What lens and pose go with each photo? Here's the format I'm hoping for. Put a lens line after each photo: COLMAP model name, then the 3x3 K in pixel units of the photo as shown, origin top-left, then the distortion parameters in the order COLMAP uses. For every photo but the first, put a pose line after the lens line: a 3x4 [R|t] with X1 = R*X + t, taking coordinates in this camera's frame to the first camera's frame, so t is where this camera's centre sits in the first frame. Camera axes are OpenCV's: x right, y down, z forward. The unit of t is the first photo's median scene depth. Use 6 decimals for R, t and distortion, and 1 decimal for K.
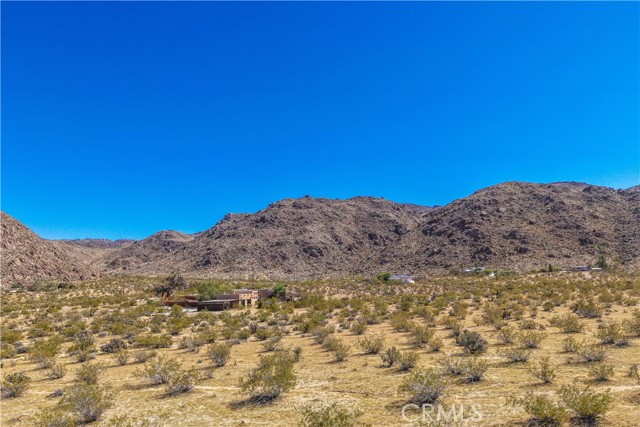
lens RADIAL K [[504.7, 0, 321.0], [0, 504.7, 219.1], [0, 0, 1]] dist [0.077039, -0.124982]
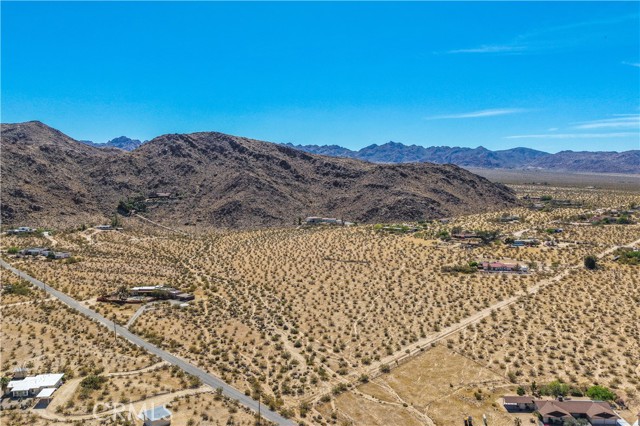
lens RADIAL K [[504.7, 0, 314.4], [0, 504.7, 213.2], [0, 0, 1]] dist [0.077039, -0.124982]
pose [[0.337922, -0.052051, 0.939734, -0.510062], [-0.125305, 0.987093, 0.099733, -0.125724], [-0.932796, -0.151455, 0.327038, -0.074307]]
